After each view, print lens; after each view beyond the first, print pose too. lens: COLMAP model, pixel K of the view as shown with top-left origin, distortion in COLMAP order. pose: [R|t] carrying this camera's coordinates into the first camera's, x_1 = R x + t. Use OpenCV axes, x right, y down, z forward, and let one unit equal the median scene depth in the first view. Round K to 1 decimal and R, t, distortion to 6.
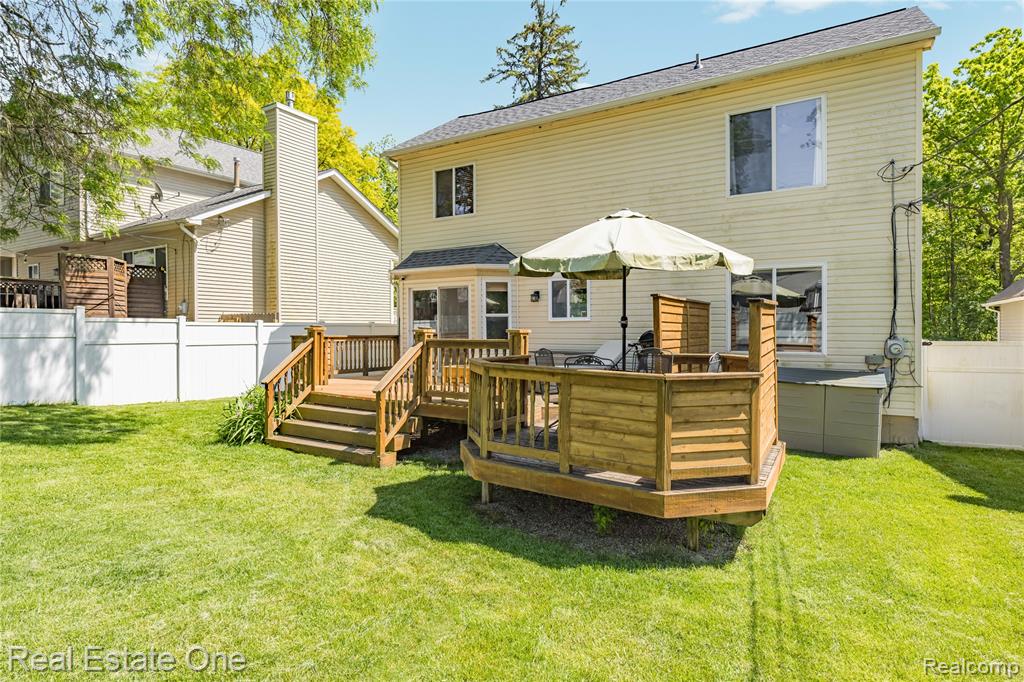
lens RADIAL K [[564.0, 0, 509.4], [0, 564.0, 336.7], [0, 0, 1]] dist [-0.007291, 0.002622]
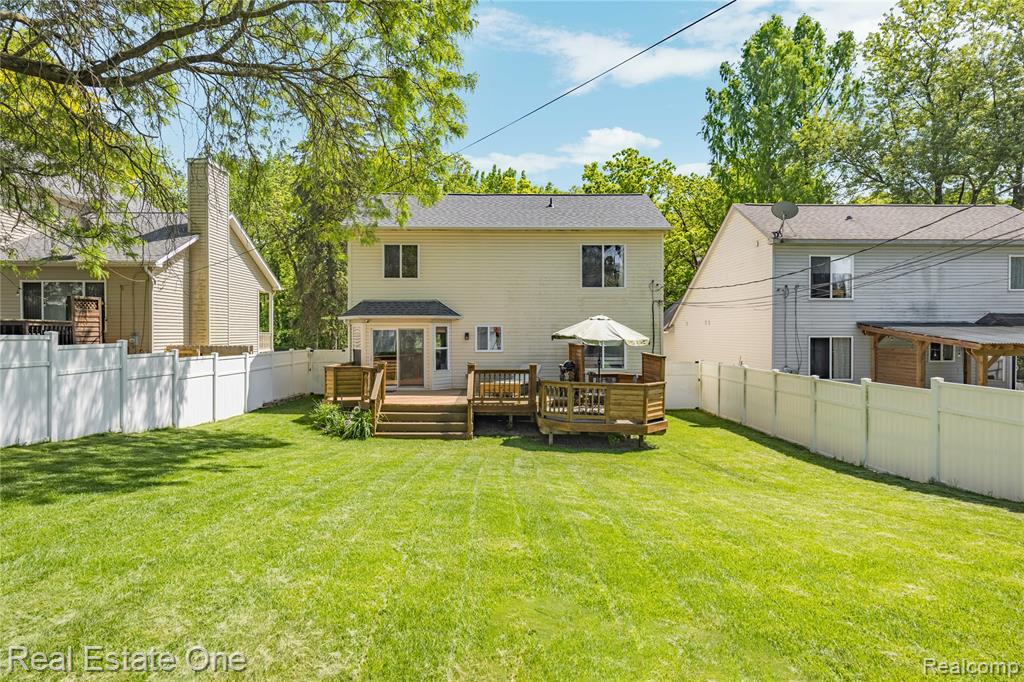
lens RADIAL K [[564.0, 0, 518.1], [0, 564.0, 334.2], [0, 0, 1]] dist [-0.007291, 0.002622]
pose [[0.837368, 0.000390, 0.546639, -0.815357], [0.005349, 0.999946, -0.008907, -0.072970], [-0.546613, 0.010382, 0.837321, -0.469638]]
